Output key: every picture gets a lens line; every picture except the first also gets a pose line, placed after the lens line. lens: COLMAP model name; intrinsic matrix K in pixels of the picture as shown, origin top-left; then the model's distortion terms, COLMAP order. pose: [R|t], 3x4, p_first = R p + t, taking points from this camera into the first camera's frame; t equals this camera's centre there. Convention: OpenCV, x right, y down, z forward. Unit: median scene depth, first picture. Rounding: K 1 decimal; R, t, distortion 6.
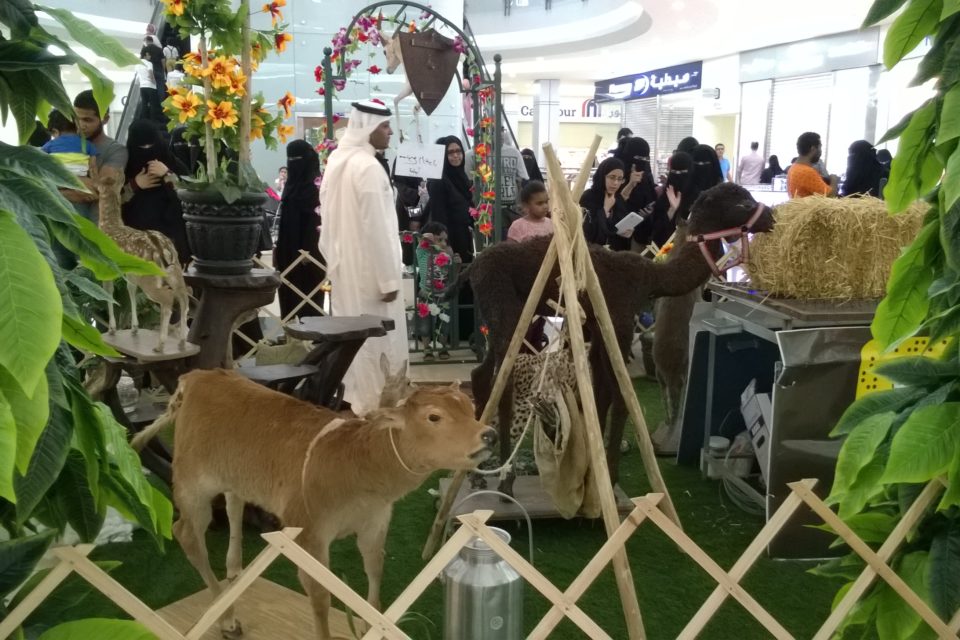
lens RADIAL K [[887.8, 0, 480.0], [0, 887.8, 320.0], [0, 0, 1]] dist [-0.006620, -0.004459]
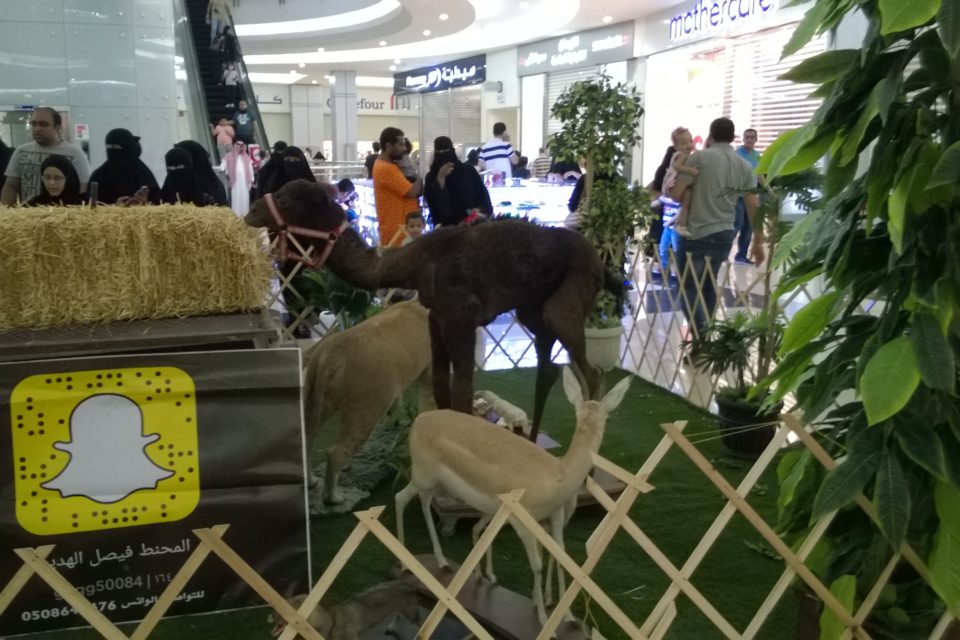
lens RADIAL K [[887.1, 0, 480.8], [0, 887.1, 277.4], [0, 0, 1]] dist [0.000024, -0.105650]
pose [[0.999939, 0.010789, -0.002371, 0.239279], [-0.010862, 0.999378, -0.033537, -0.014361], [0.002008, 0.033561, 0.999435, 0.037078]]
